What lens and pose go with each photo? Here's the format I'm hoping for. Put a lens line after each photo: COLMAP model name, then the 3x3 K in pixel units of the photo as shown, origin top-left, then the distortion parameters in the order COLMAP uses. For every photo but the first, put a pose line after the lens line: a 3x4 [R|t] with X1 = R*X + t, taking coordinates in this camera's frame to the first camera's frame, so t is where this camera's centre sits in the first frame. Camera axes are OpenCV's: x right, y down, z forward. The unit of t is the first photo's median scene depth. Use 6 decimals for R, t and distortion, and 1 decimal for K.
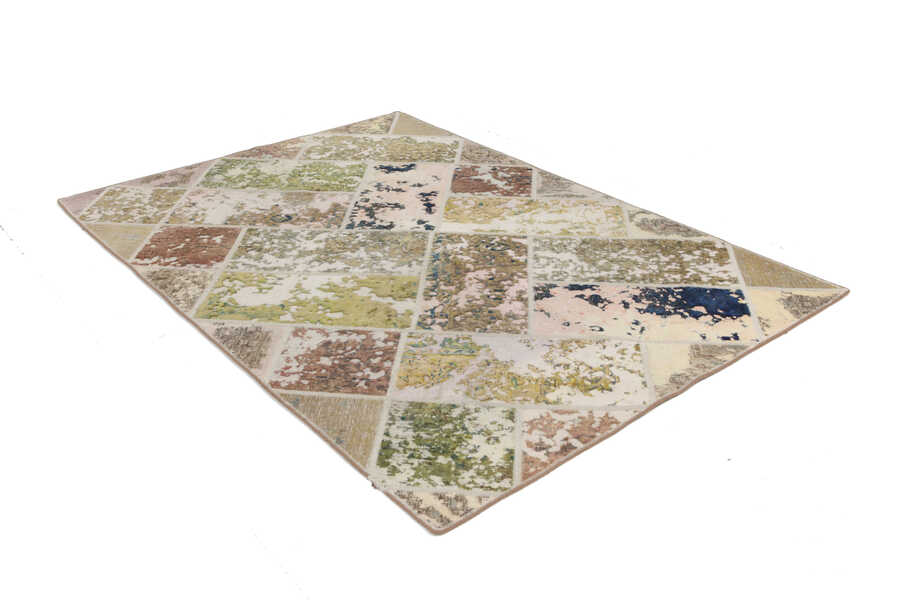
lens RADIAL K [[948.9, 0, 449.8], [0, 948.9, 300.5], [0, 0, 1]] dist [-0.056017, 0.000000]
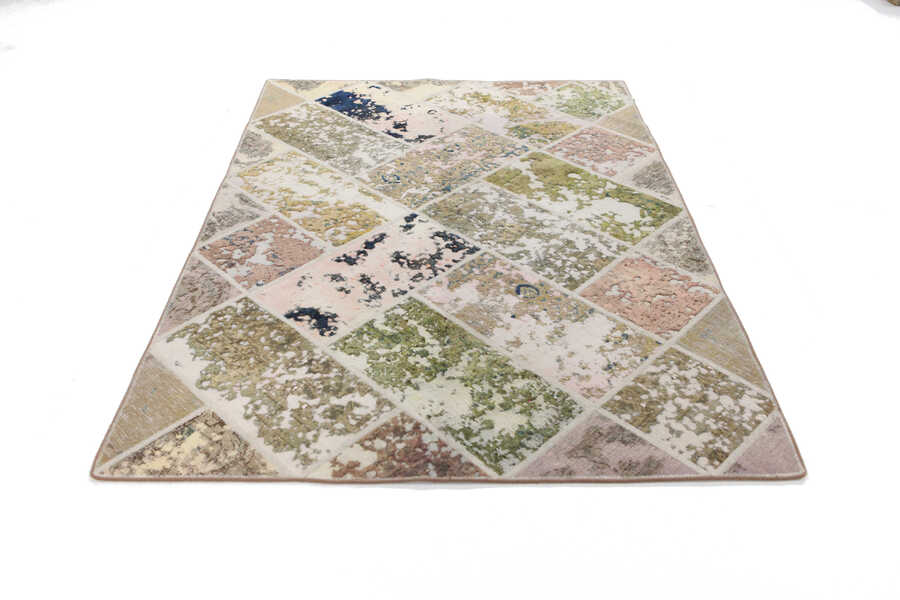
lens RADIAL K [[811.3, 0, 451.3], [0, 811.3, 299.4], [0, 0, 1]] dist [-0.078241, 0.000045]
pose [[-0.781473, -0.362683, 0.507702, -0.529166], [0.313086, 0.475905, 0.821883, -0.739965], [-0.539701, 0.801234, -0.258356, 1.342355]]
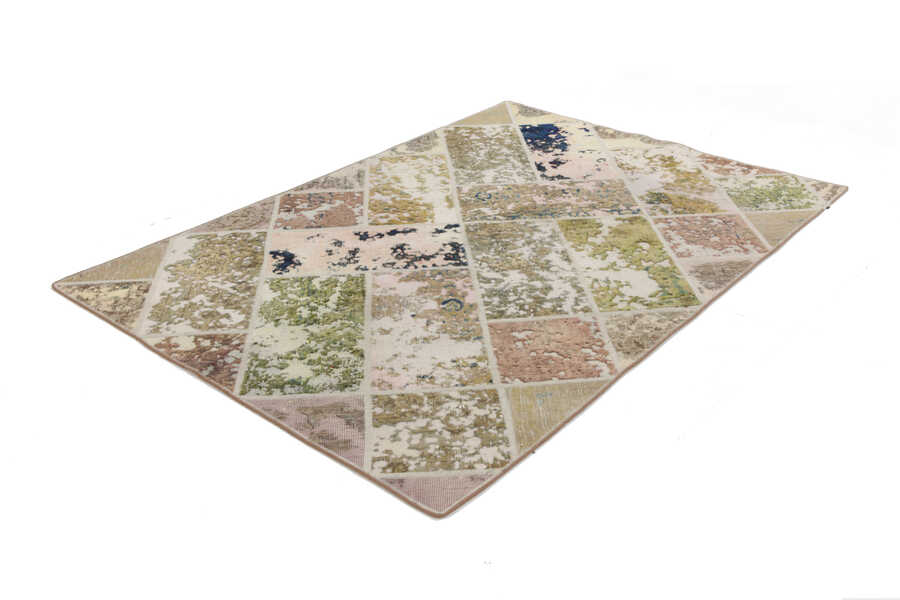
lens RADIAL K [[948.9, 0, 453.0], [0, 948.9, 299.4], [0, 0, 1]] dist [-0.056017, 0.000000]
pose [[-0.184694, -0.471632, 0.862236, -0.972340], [0.488505, 0.717220, 0.496950, -0.548120], [-0.852790, 0.512990, 0.097928, 1.009144]]
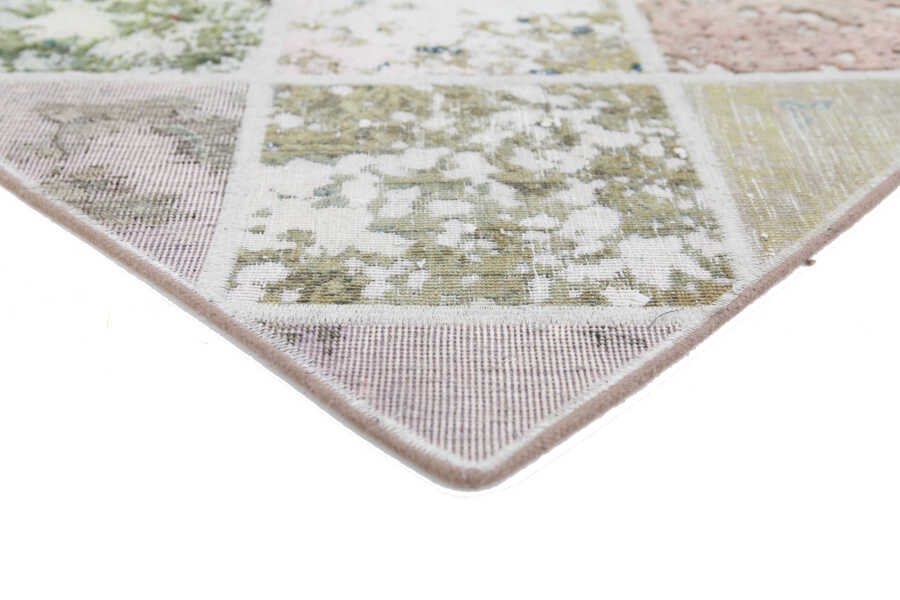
lens RADIAL K [[1138.6, 0, 446.3], [0, 1138.6, 299.4], [0, 0, 1]] dist [0.000648, 0.000000]
pose [[-0.136790, -0.575843, 0.806035, -0.613202], [0.472322, 0.677322, 0.564045, -0.249933], [-0.870747, 0.457864, 0.179333, 1.113702]]
